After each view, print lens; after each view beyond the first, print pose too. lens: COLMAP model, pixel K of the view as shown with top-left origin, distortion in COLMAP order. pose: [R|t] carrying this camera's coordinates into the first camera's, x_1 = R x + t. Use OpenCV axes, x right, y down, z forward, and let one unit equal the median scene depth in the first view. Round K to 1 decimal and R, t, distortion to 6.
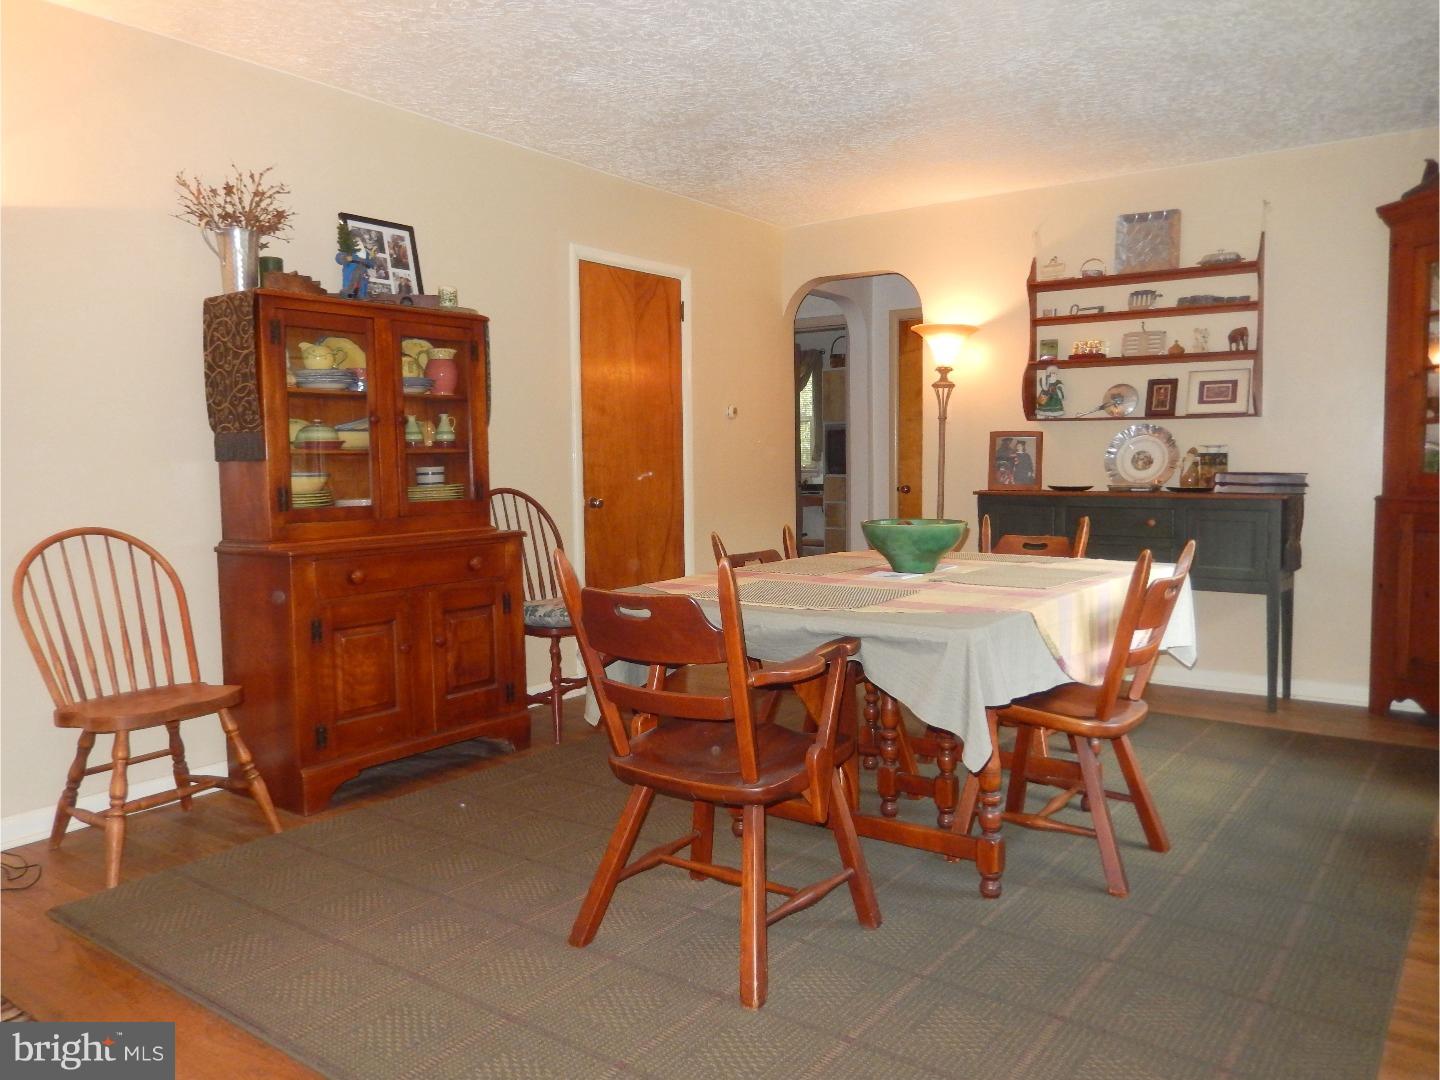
lens RADIAL K [[1058.0, 0, 720.0], [0, 1058.0, 540.0], [0, 0, 1]] dist [-0.026210, 0.004551]
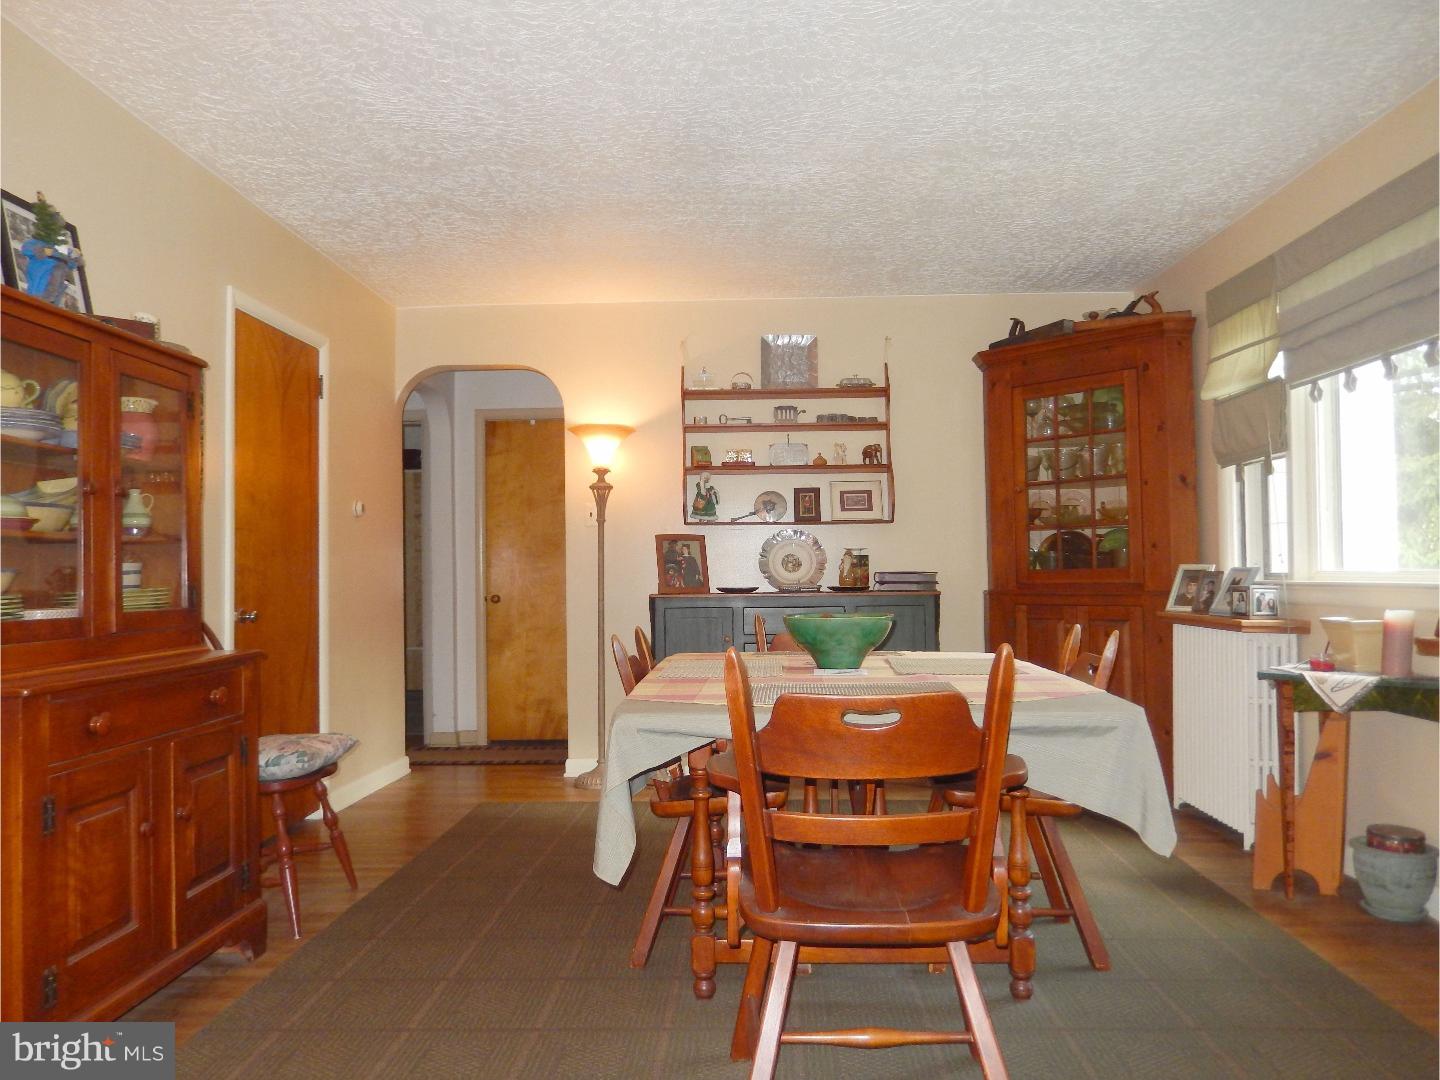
lens RADIAL K [[1058.0, 0, 720.0], [0, 1058.0, 540.0], [0, 0, 1]] dist [-0.026210, 0.004551]
pose [[0.830278, 0.013693, 0.557182, -0.261673], [0.049694, 0.993898, -0.098476, 0.002786], [-0.555130, 0.109451, 0.824531, 0.163096]]
